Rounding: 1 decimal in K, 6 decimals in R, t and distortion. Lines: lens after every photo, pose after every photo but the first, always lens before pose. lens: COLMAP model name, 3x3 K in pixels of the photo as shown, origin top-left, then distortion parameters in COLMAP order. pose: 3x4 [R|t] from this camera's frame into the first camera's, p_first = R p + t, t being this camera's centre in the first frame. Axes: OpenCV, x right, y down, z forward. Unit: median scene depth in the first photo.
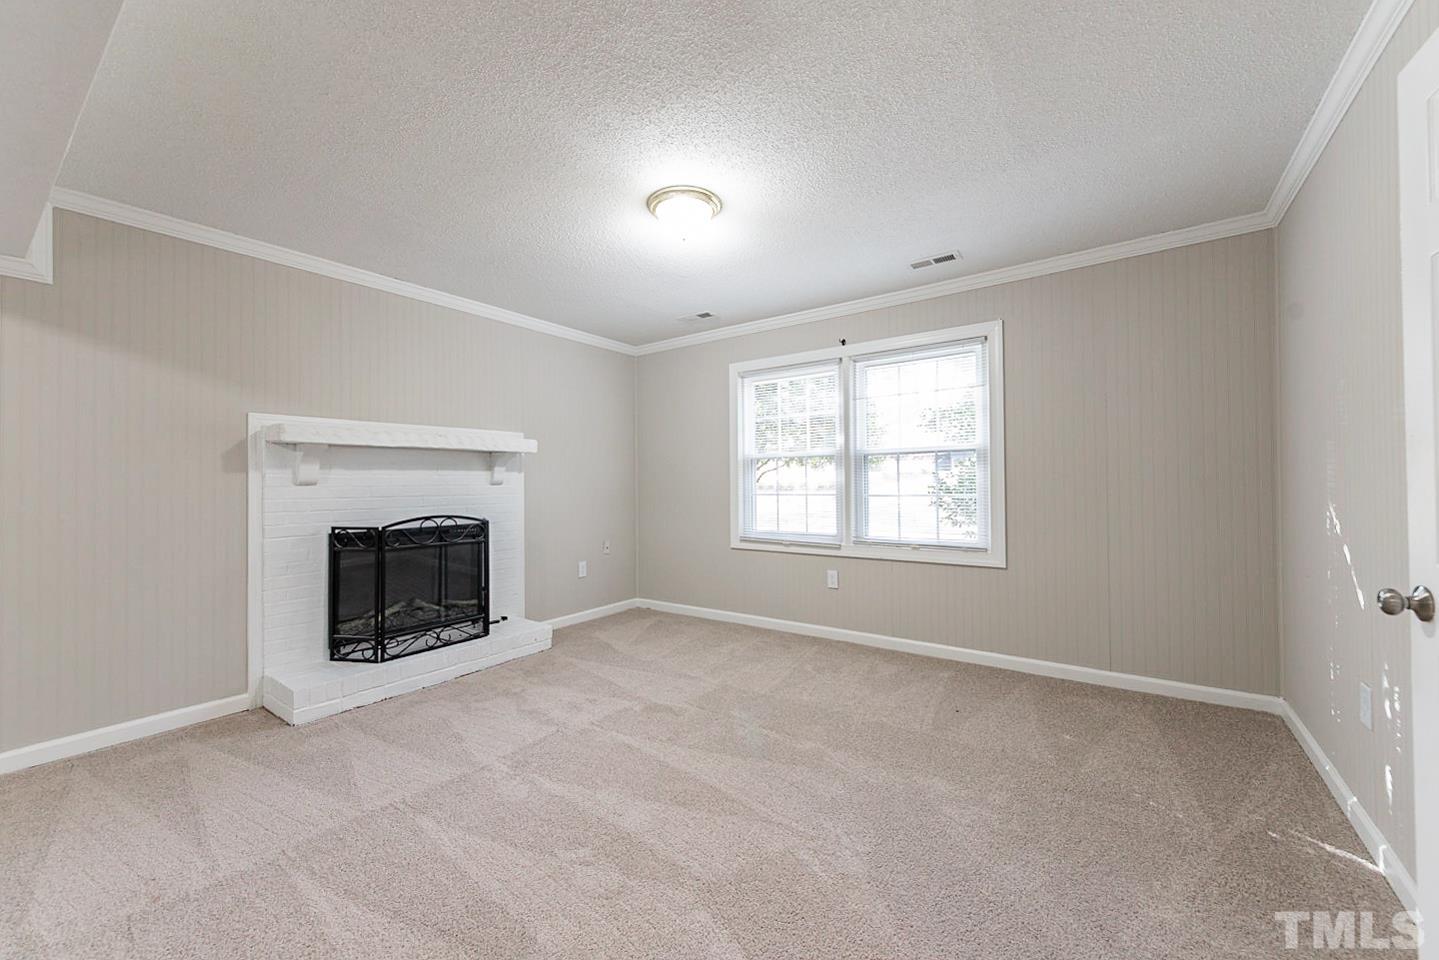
lens RADIAL K [[568.6, 0, 713.0], [0, 568.6, 480.1], [0, 0, 1]] dist [0.002815, -0.002015]
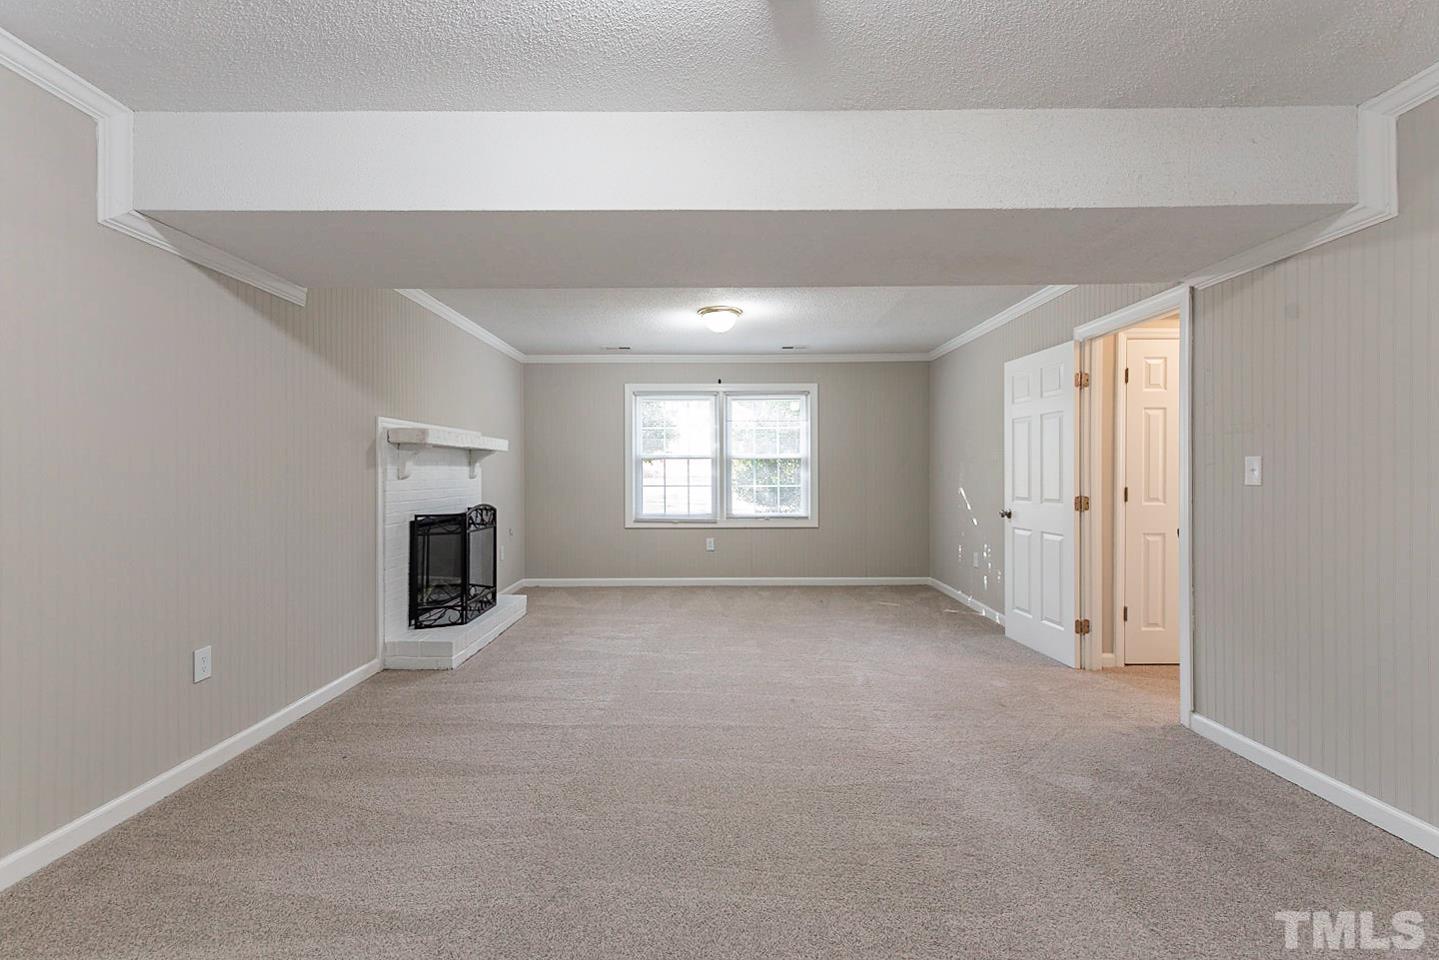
lens RADIAL K [[698.8, 0, 725.8], [0, 698.8, 468.7], [0, 0, 1]] dist [0.000735, -0.000028]
pose [[0.788804, 0.011453, 0.614538, -0.957497], [-0.011959, 0.999923, -0.003285, -0.013865], [-0.614528, -0.004758, 0.788880, -0.475323]]
